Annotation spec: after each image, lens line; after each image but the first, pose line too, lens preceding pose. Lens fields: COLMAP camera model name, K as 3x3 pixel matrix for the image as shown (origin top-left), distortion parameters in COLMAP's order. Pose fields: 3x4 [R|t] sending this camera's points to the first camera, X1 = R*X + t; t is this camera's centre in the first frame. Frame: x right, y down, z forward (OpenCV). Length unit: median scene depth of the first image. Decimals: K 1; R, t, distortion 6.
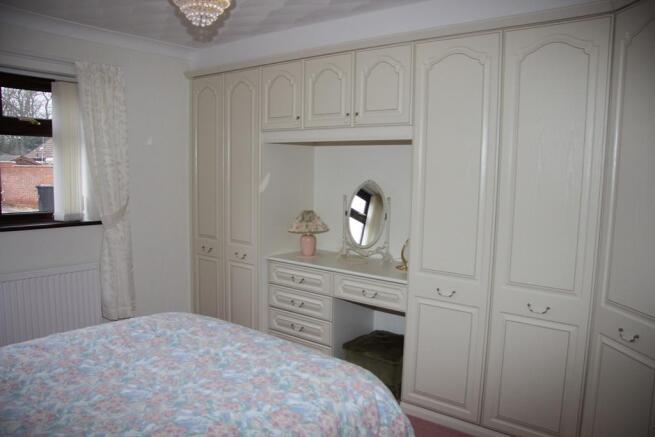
lens RADIAL K [[505.9, 0, 327.5], [0, 505.9, 218.5], [0, 0, 1]] dist [-0.122431, 0.001615]
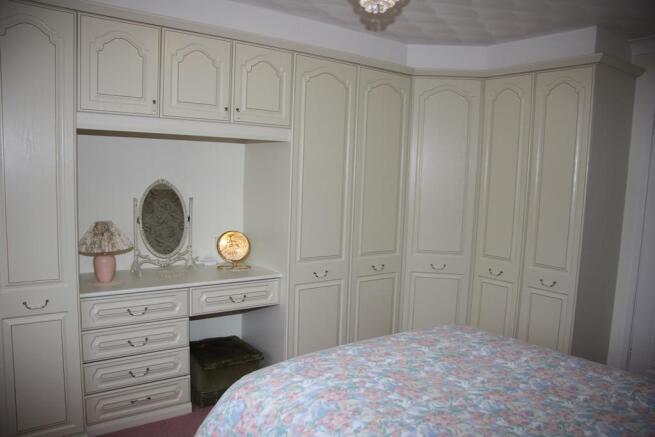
lens RADIAL K [[505.9, 0, 327.5], [0, 505.9, 218.5], [0, 0, 1]] dist [-0.122431, 0.001615]
pose [[0.257022, -0.099830, 0.961236, -0.811890], [0.067065, 0.994095, 0.085310, -0.075523], [-0.964076, 0.042538, 0.262199, 0.604838]]
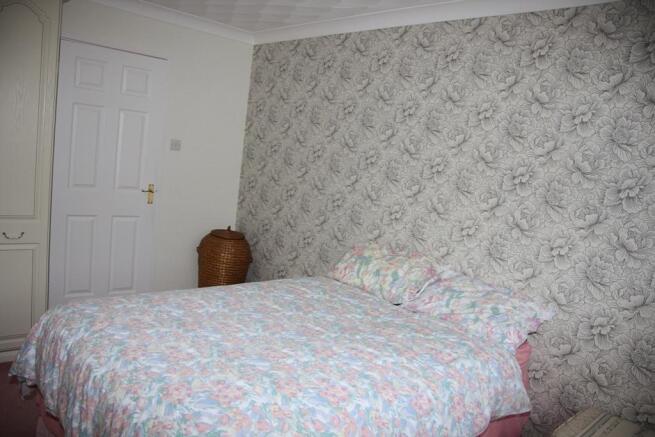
lens RADIAL K [[505.9, 0, 327.5], [0, 505.9, 218.5], [0, 0, 1]] dist [-0.122431, 0.001615]
pose [[-0.973134, -0.162186, 0.163422, -0.369622], [-0.123002, 0.966221, 0.226469, -0.132954], [-0.194631, 0.200284, -0.960211, 1.252142]]
